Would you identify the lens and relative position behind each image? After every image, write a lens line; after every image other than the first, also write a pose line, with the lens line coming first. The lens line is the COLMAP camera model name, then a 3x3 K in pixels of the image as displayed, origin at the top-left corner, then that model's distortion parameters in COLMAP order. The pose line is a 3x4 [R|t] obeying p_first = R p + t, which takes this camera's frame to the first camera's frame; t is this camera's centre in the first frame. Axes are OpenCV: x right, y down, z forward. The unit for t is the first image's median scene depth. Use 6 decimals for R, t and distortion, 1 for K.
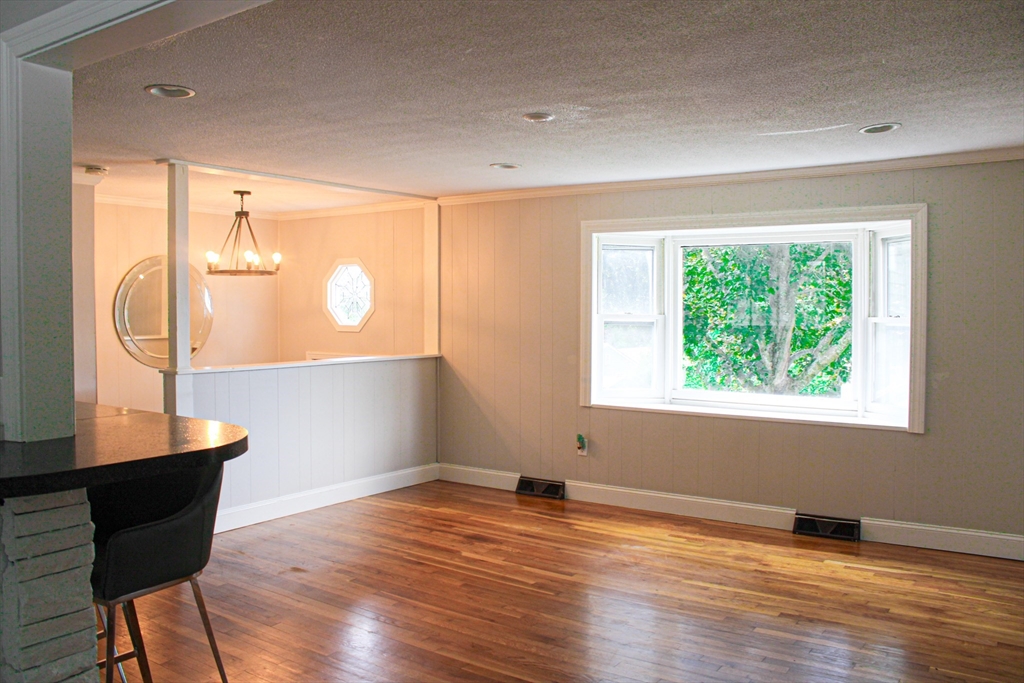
lens RADIAL K [[860.0, 0, 507.8], [0, 860.0, 338.3], [0, 0, 1]] dist [-0.071927, -0.005710]
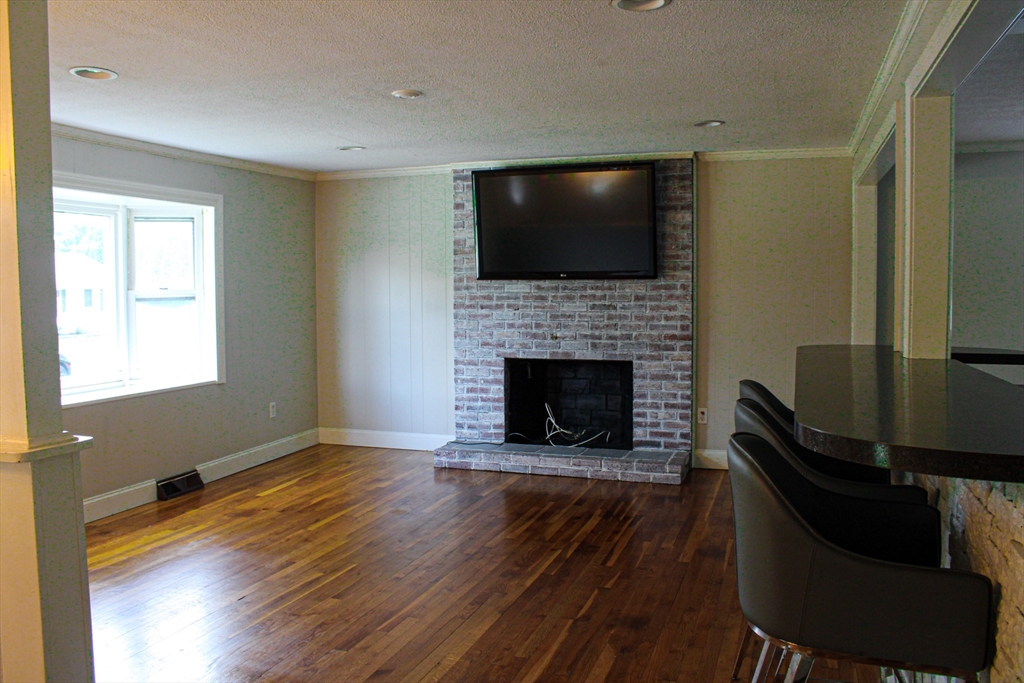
lens RADIAL K [[860.0, 0, 507.7], [0, 860.0, 342.2], [0, 0, 1]] dist [-0.071927, -0.005710]
pose [[-0.277016, -0.058630, 0.959075, -0.807190], [0.040546, 0.996534, 0.072631, -0.019568], [-0.960009, 0.059007, -0.273679, 0.942354]]
